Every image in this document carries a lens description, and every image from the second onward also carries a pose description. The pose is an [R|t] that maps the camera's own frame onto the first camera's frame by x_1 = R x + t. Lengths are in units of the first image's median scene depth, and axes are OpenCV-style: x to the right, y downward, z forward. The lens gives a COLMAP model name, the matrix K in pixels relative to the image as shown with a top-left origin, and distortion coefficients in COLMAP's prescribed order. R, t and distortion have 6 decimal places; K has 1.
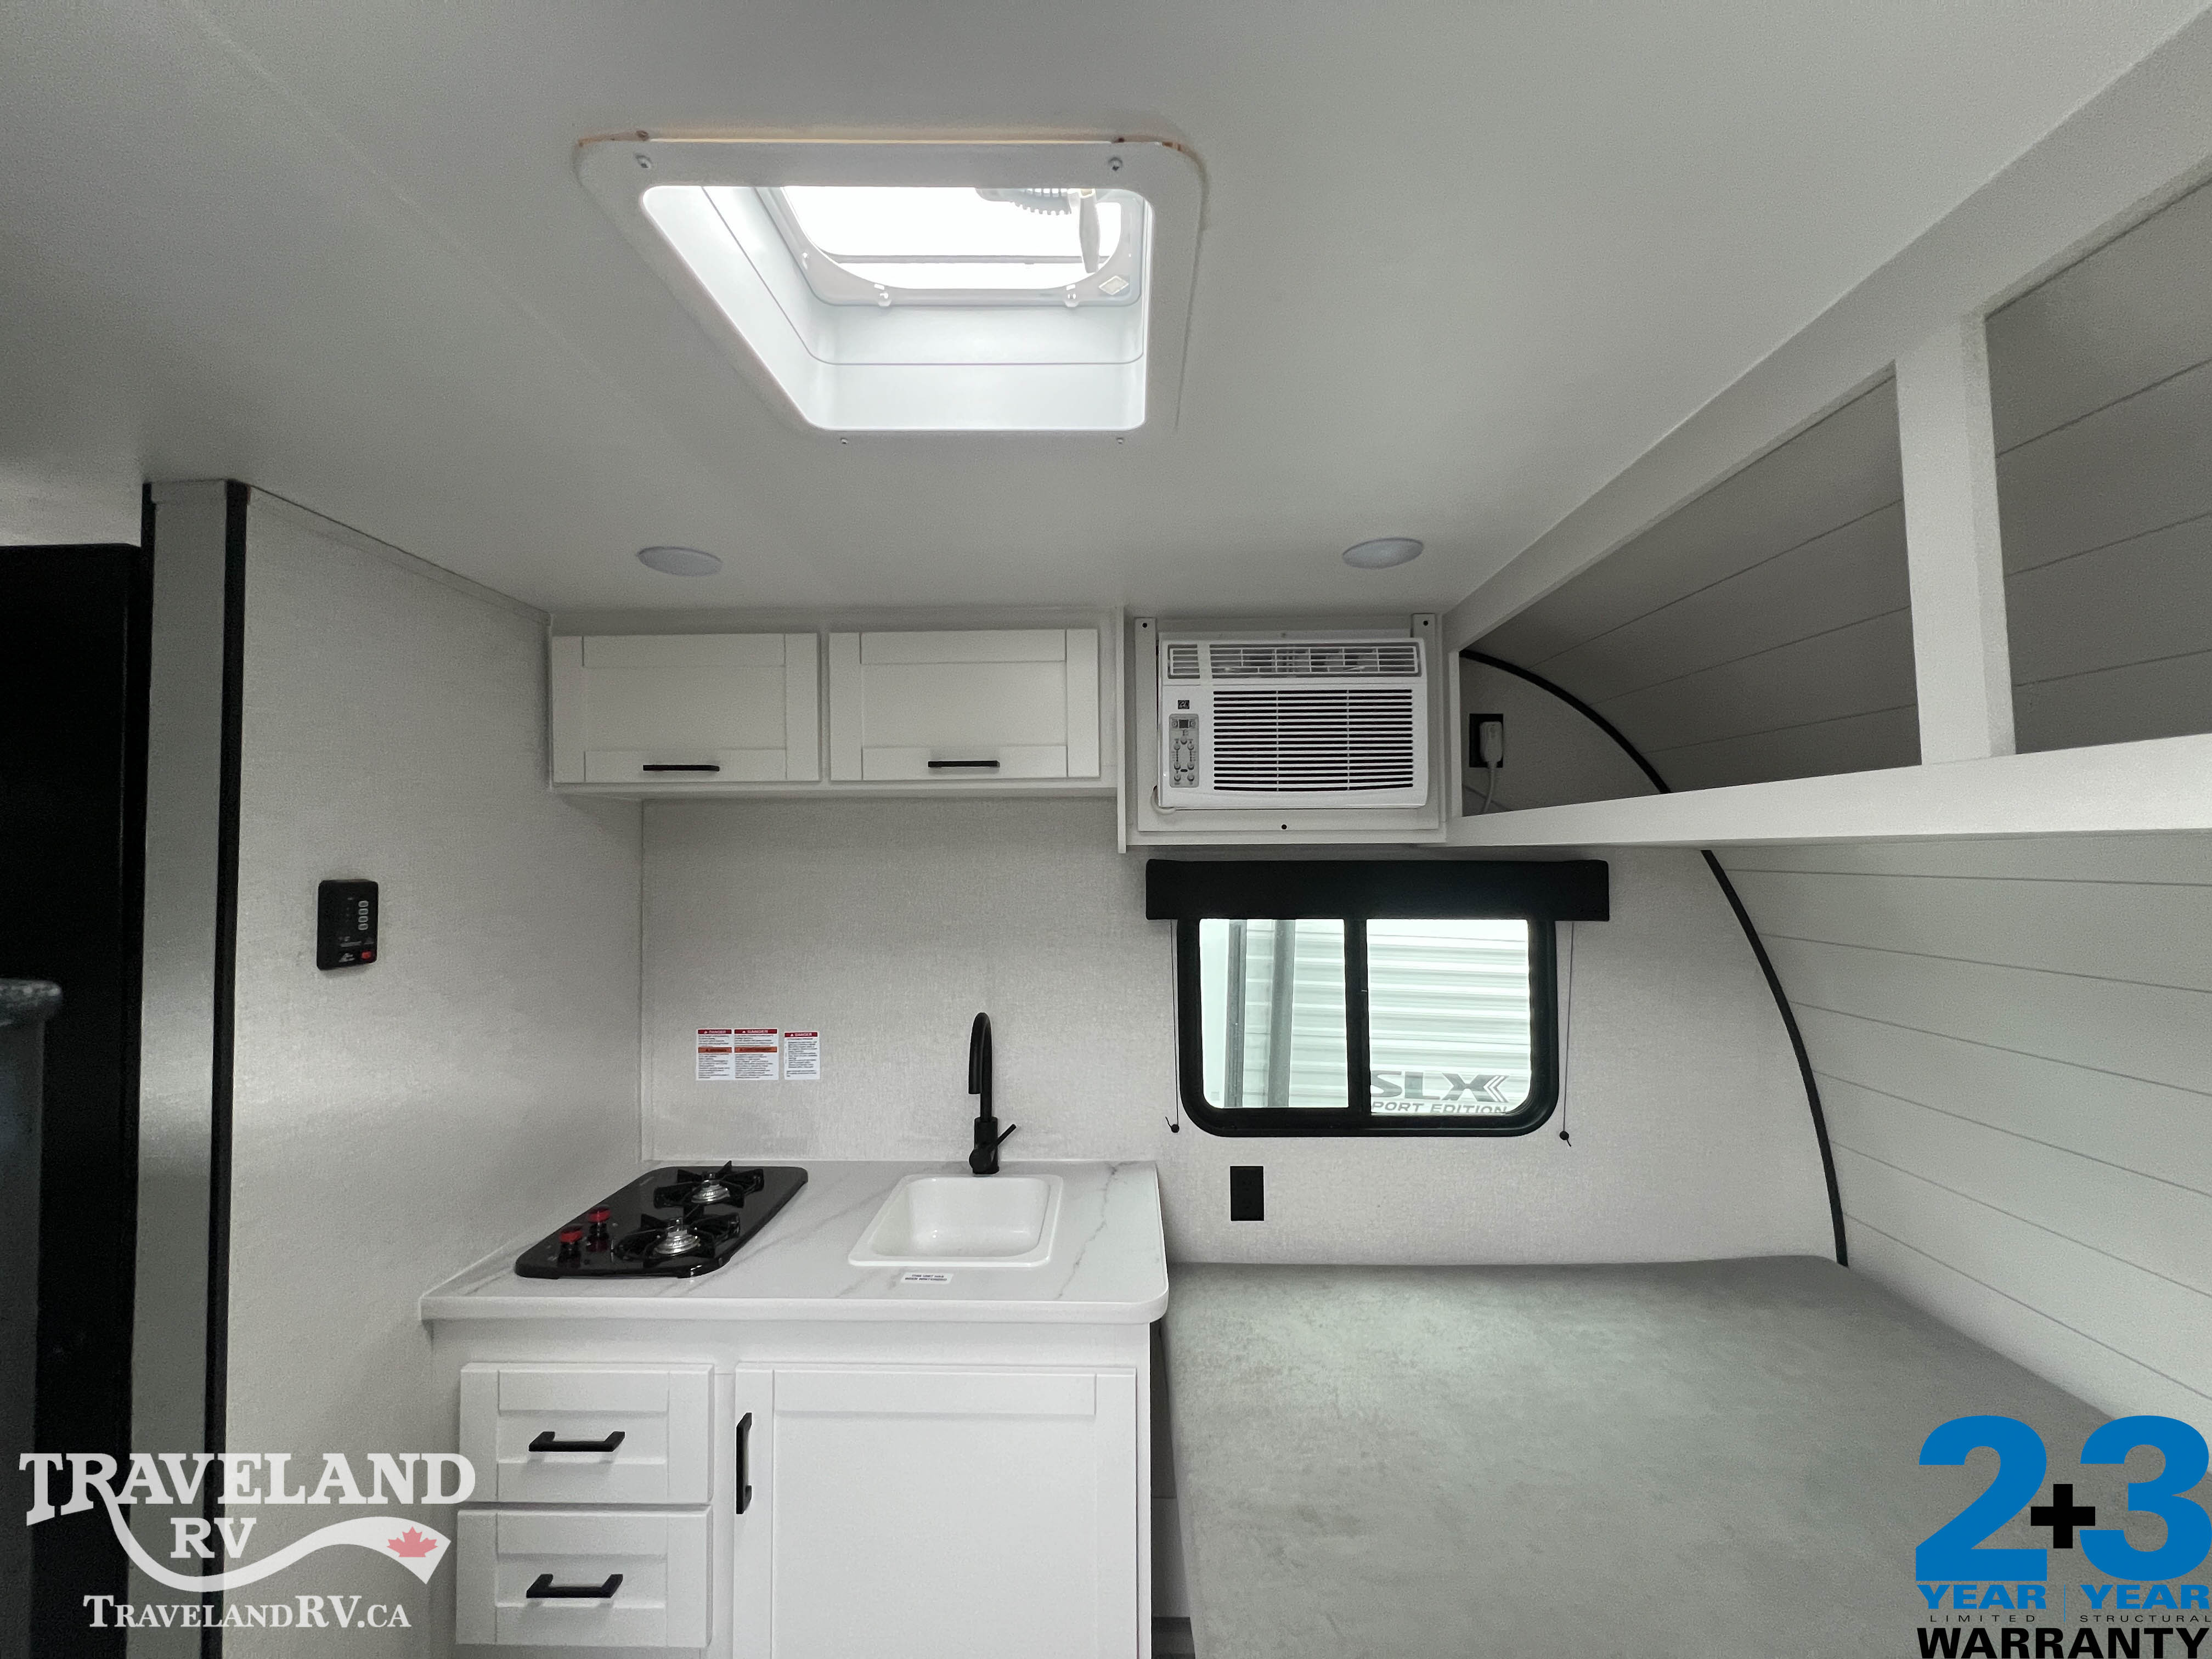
lens RADIAL K [[885.3, 0, 1103.2], [0, 885.3, 825.2], [0, 0, 1]] dist [-0.002337, 0.000278]
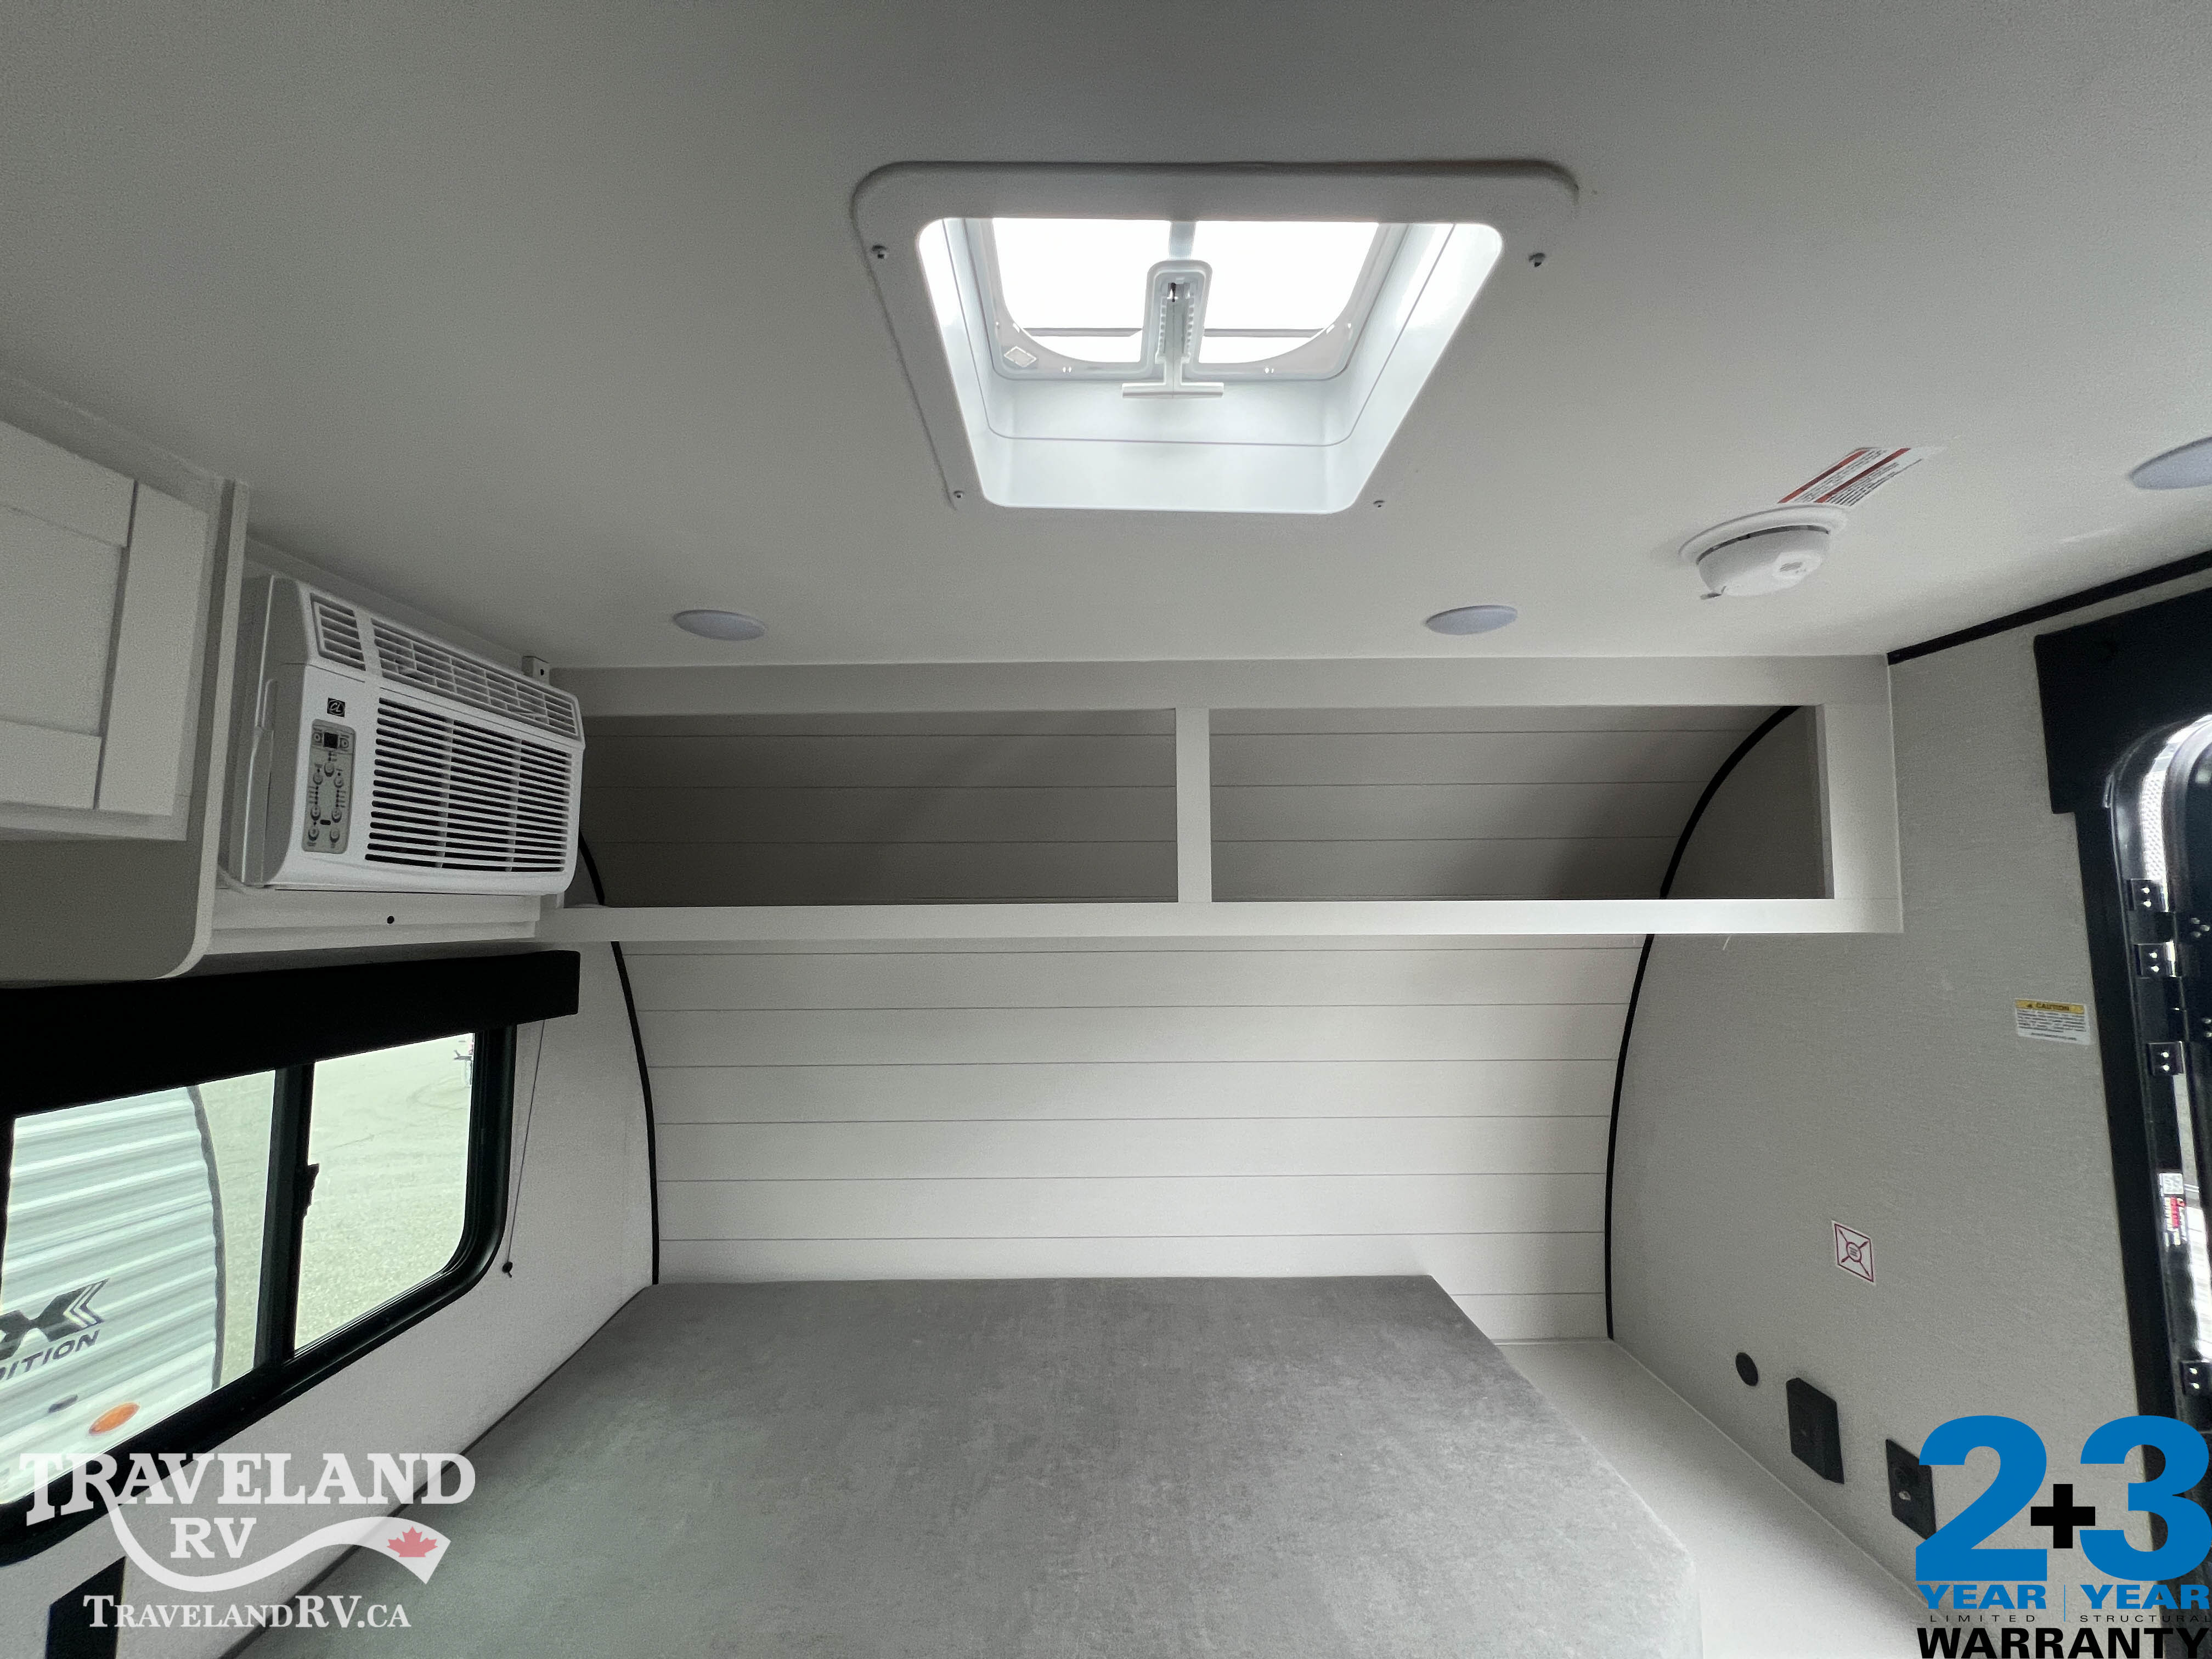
lens RADIAL K [[878.8, 0, 1101.6], [0, 878.8, 829.7], [0, 0, 1]] dist [0.000116, -0.000768]
pose [[-0.034370, 0.096527, 0.994737, -0.482518], [-0.023537, 0.994971, -0.097363, -0.014287], [-0.999132, -0.026759, -0.031925, 0.522851]]
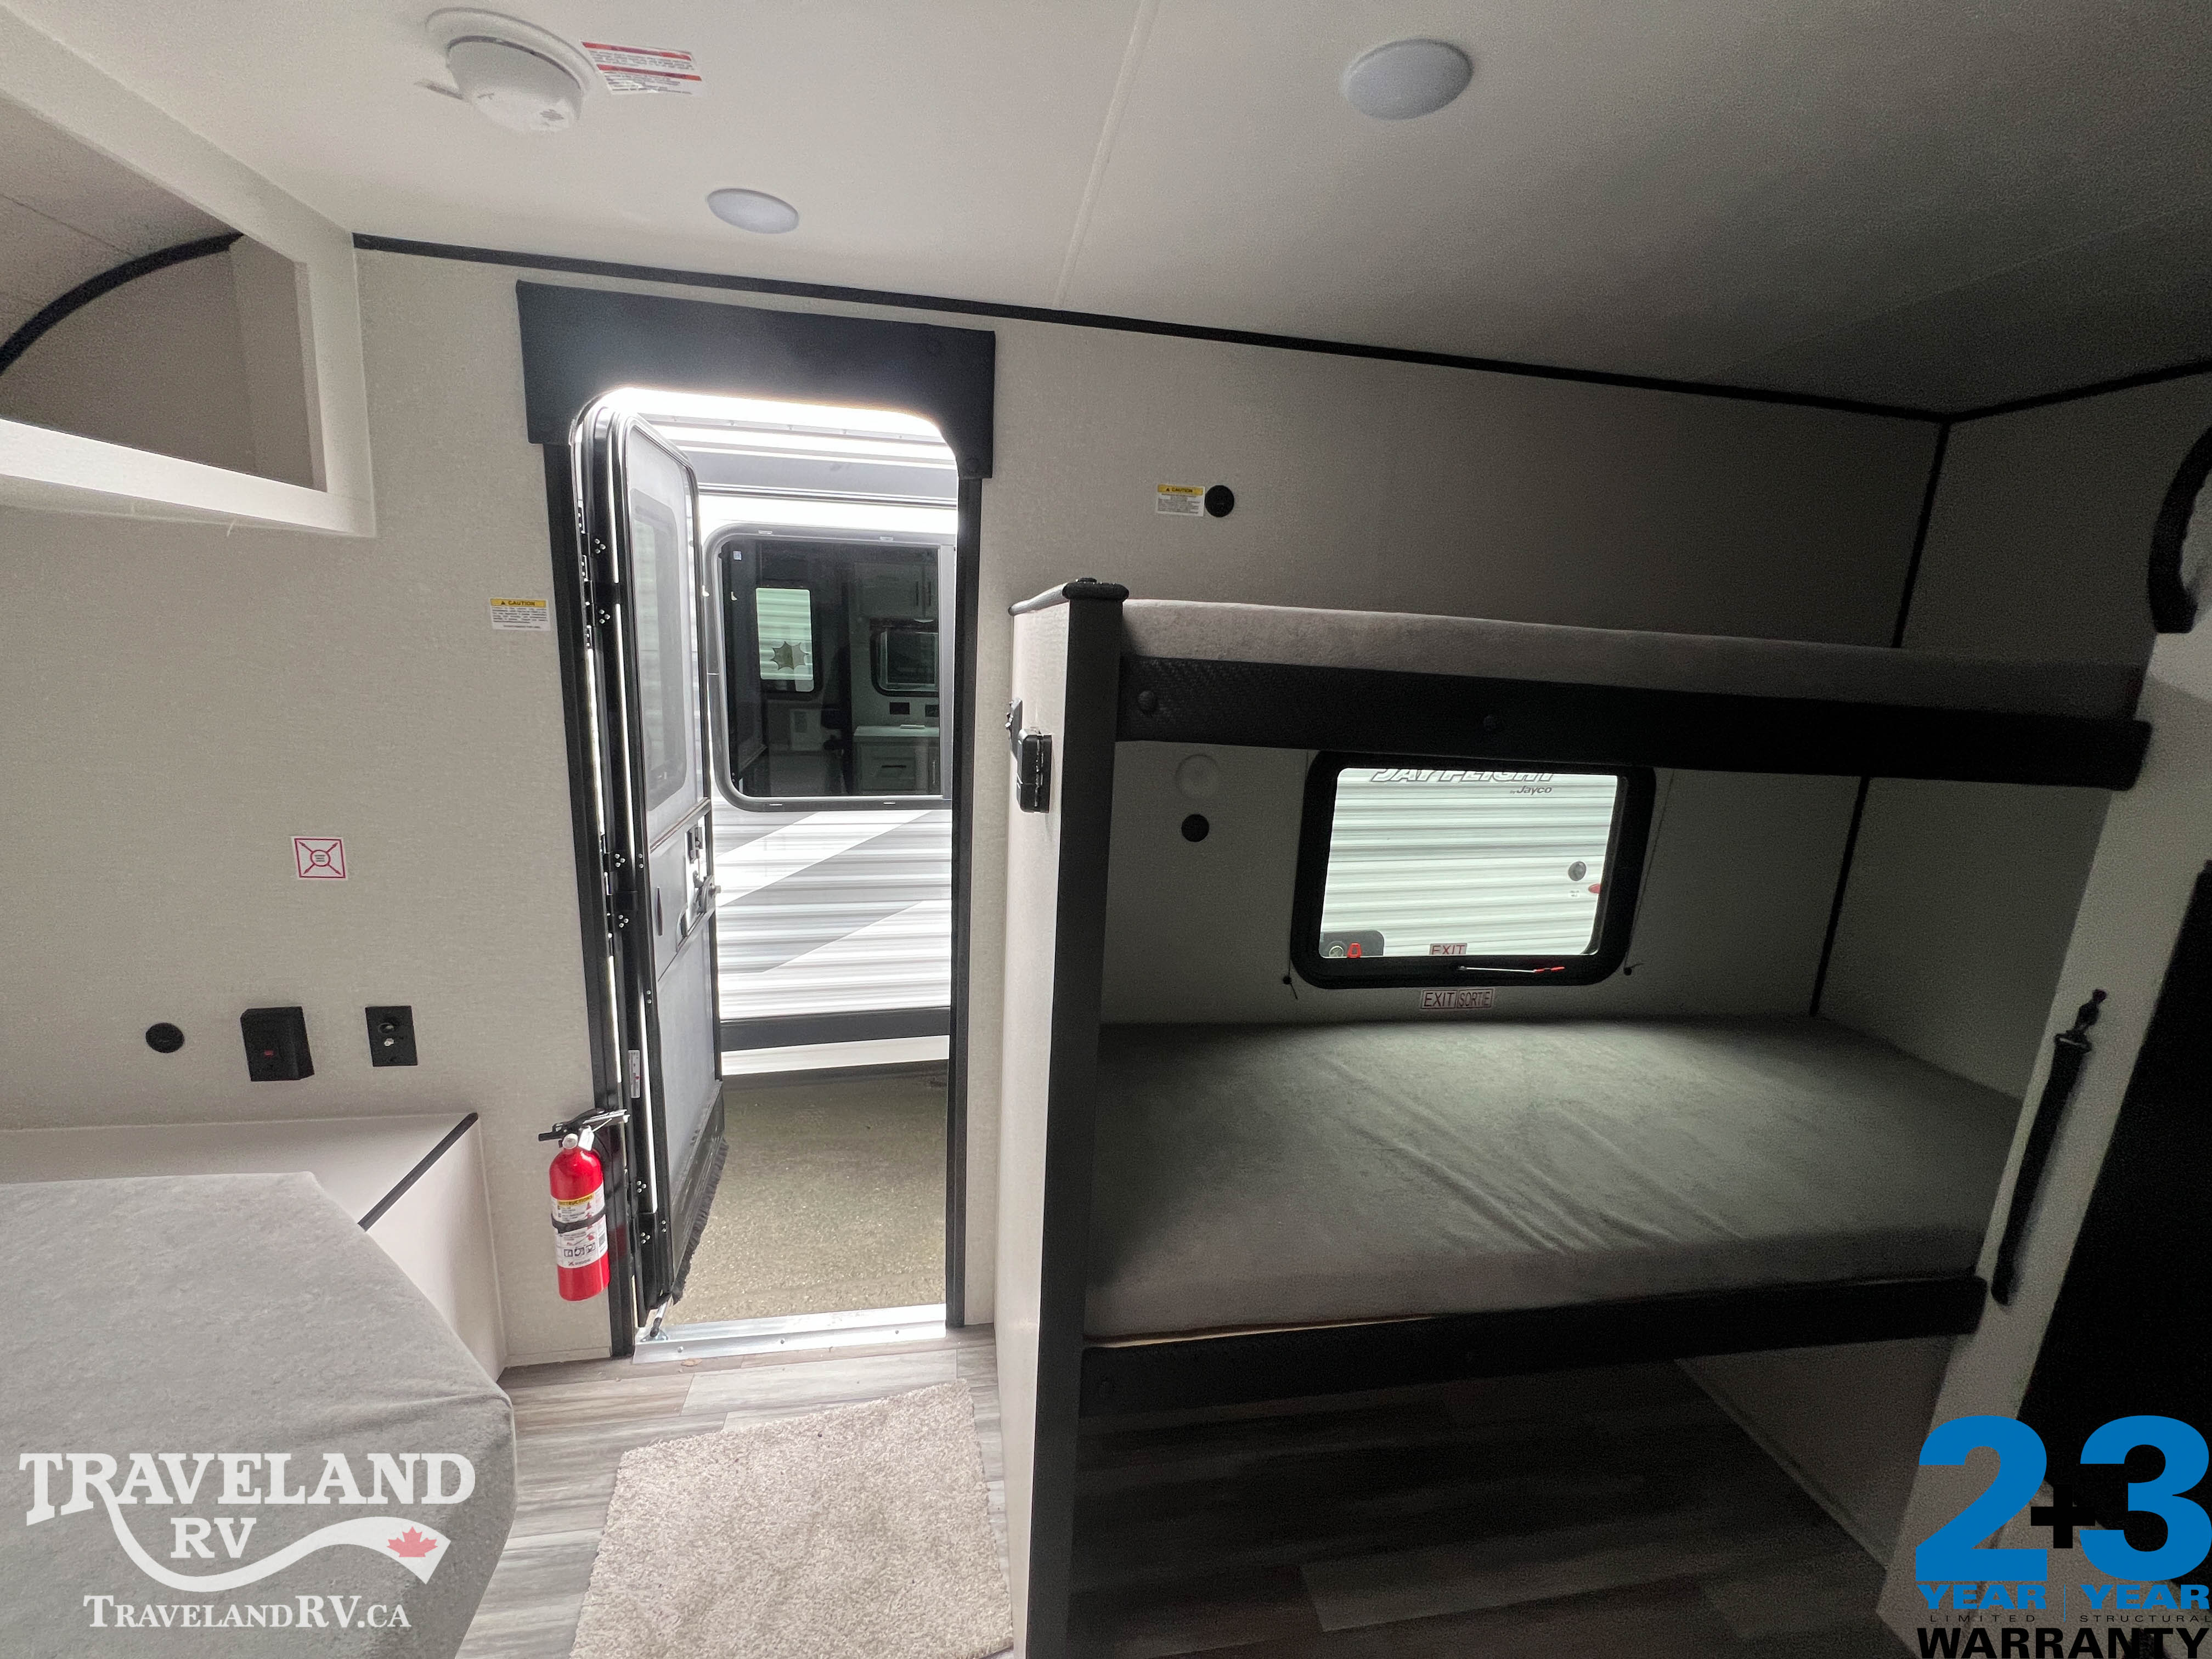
lens RADIAL K [[885.3, 0, 1101.8], [0, 885.3, 827.2], [0, 0, 1]] dist [-0.002337, 0.000278]
pose [[-0.981382, -0.001393, -0.192061, -0.189674], [-0.035817, 0.983760, 0.175880, 0.089066], [0.188697, 0.179485, -0.965494, 0.762780]]
